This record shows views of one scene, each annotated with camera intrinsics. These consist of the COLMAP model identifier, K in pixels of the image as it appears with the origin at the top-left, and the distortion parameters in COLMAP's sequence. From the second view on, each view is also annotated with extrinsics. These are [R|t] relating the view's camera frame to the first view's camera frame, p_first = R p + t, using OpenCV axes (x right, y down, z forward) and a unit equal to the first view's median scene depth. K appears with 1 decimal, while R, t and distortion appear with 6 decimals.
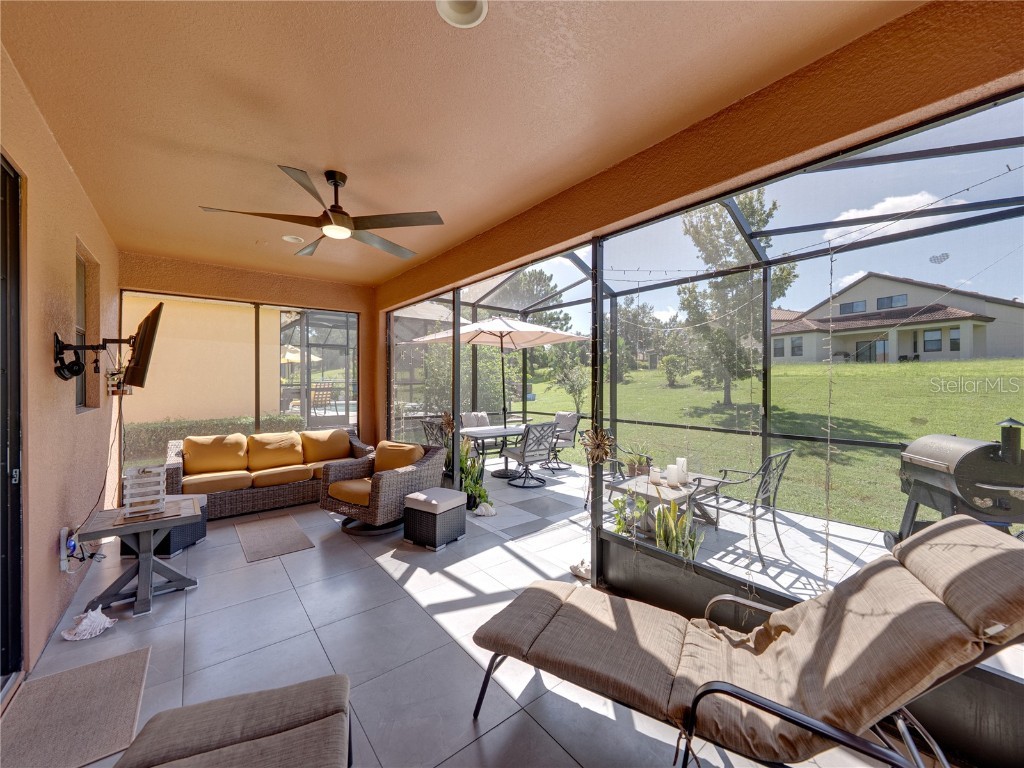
lens RADIAL K [[396.1, 0, 511.2], [0, 396.1, 378.9], [0, 0, 1]] dist [-0.001962, -0.000305]
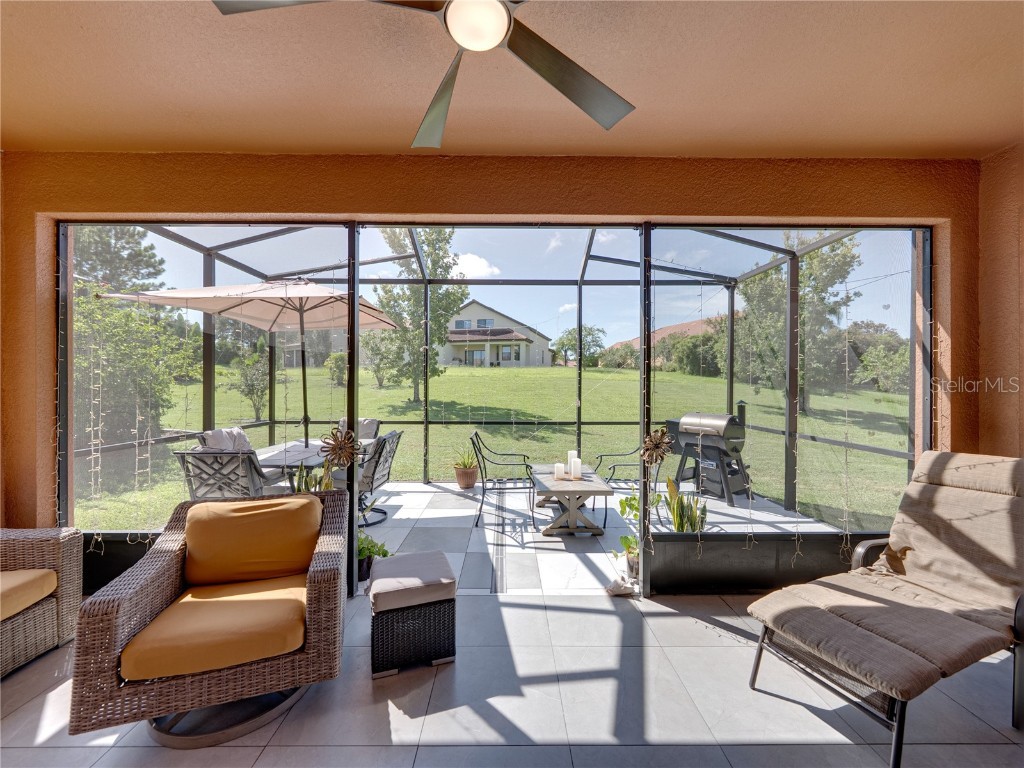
lens RADIAL K [[396.1, 0, 511.2], [0, 396.1, 378.9], [0, 0, 1]] dist [-0.001962, -0.000305]
pose [[0.619481, 0.005205, 0.784994, -0.378235], [-0.006533, 0.999978, -0.001475, 0.007503], [-0.784984, -0.004214, 0.619502, 0.354418]]
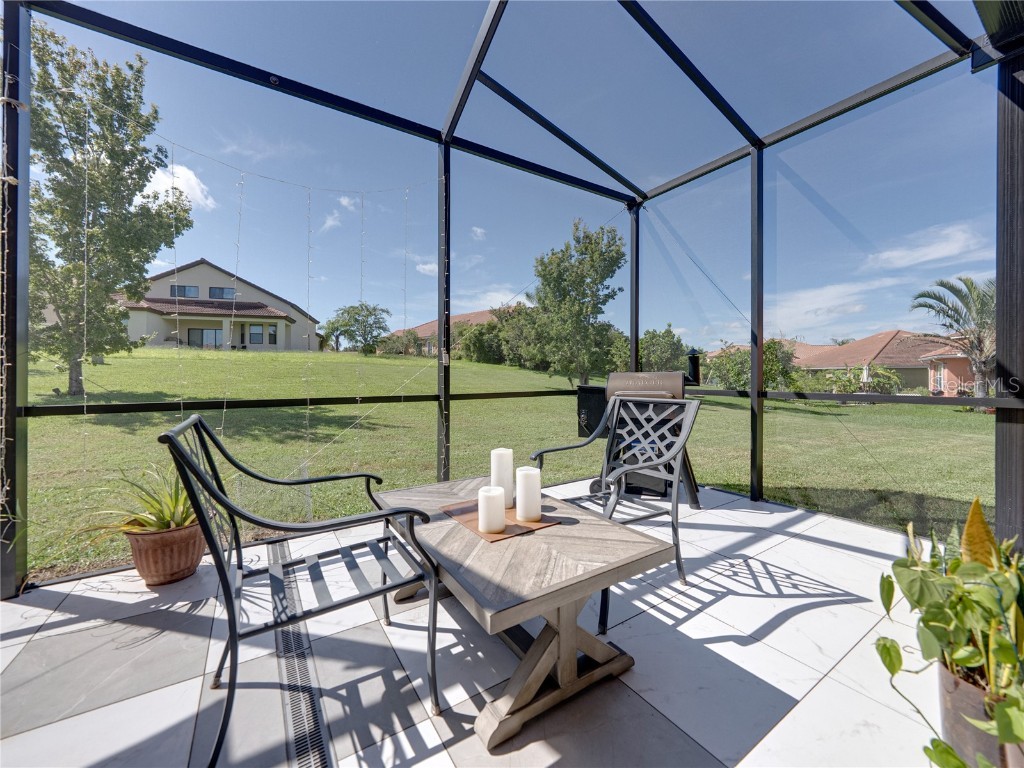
lens RADIAL K [[400.8, 0, 515.0], [0, 400.8, 370.5], [0, 0, 1]] dist [-0.000460, -0.000149]
pose [[0.101592, 0.010155, 0.994774, -0.002123], [-0.001492, 0.999948, -0.010056, 0.088837], [-0.994825, -0.000463, 0.101602, 0.703801]]
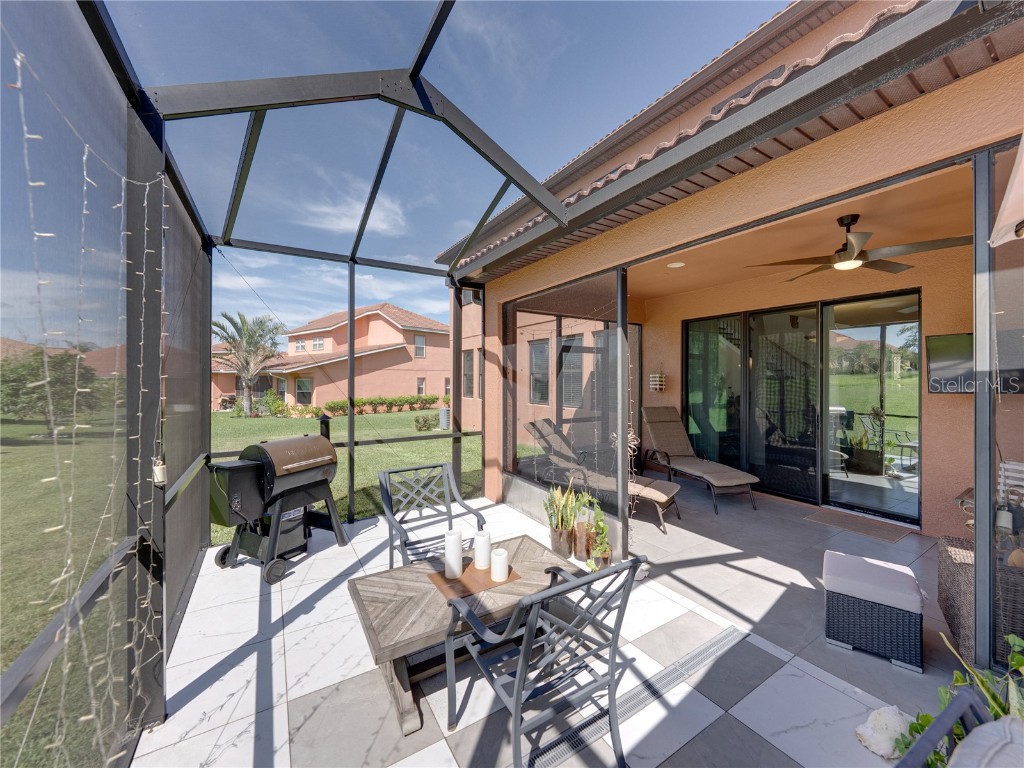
lens RADIAL K [[396.1, 0, 511.2], [0, 396.1, 378.9], [0, 0, 1]] dist [-0.001962, -0.000305]
pose [[-0.991369, 0.000060, 0.131103, 0.205032], [-0.000101, 0.999999, -0.001224, -0.012850], [-0.131103, -0.001227, -0.991368, 1.156816]]
